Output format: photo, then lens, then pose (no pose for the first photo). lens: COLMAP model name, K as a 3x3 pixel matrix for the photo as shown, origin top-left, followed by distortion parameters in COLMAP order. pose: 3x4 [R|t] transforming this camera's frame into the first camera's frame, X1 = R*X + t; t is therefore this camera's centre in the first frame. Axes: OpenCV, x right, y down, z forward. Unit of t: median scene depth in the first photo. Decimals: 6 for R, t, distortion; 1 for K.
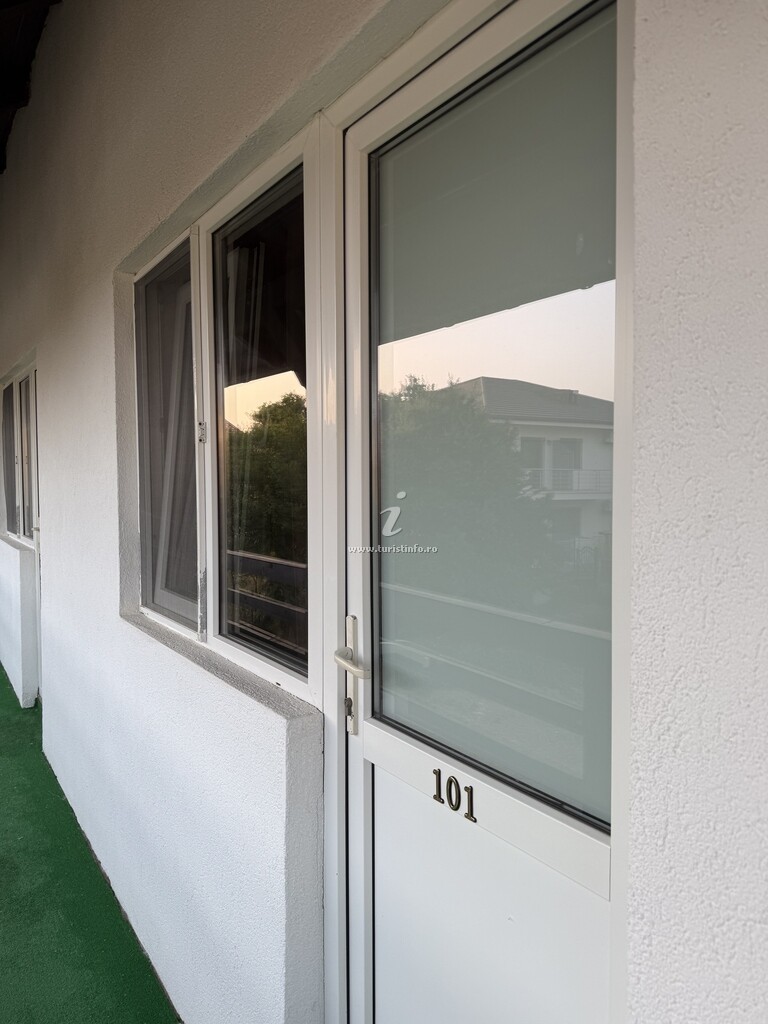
lens RADIAL K [[715.5, 0, 386.8], [0, 715.5, 517.1], [0, 0, 1]] dist [0.129444, -0.216791]
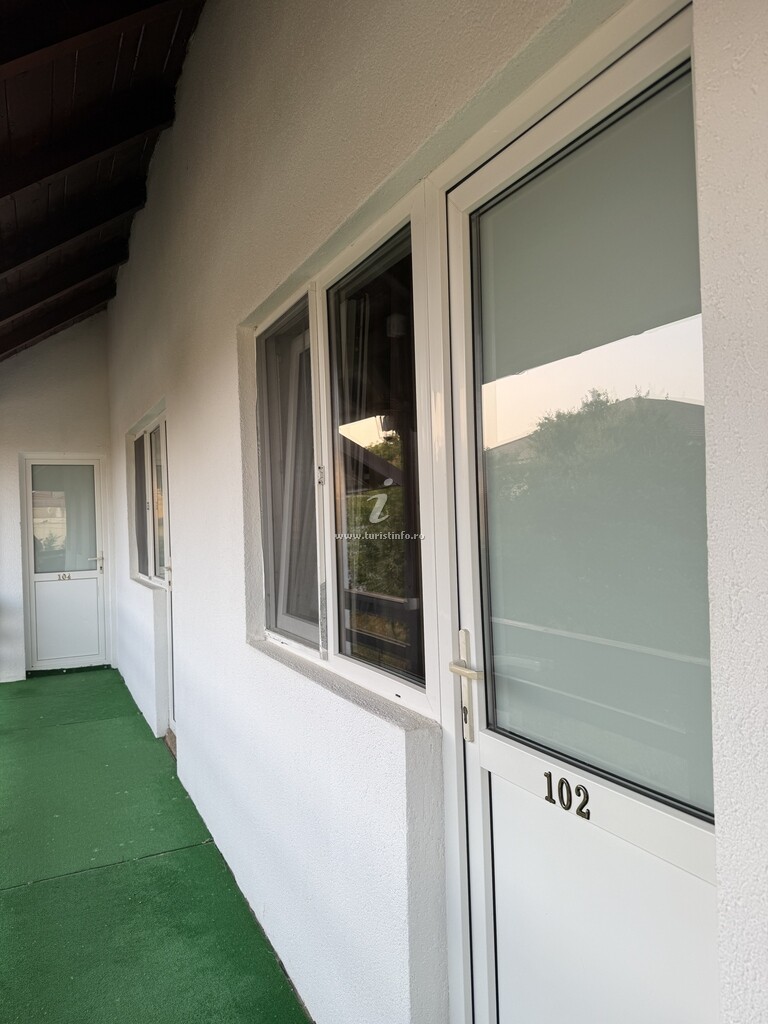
lens RADIAL K [[743.0, 0, 385.8], [0, 743.0, 519.2], [0, 0, 1]] dist [0.004012, 0.177272]
pose [[0.988950, -0.027725, -0.145637, 0.001826], [0.020717, 0.998563, -0.049415, 0.019225], [0.146798, 0.045852, 0.988103, -0.123188]]
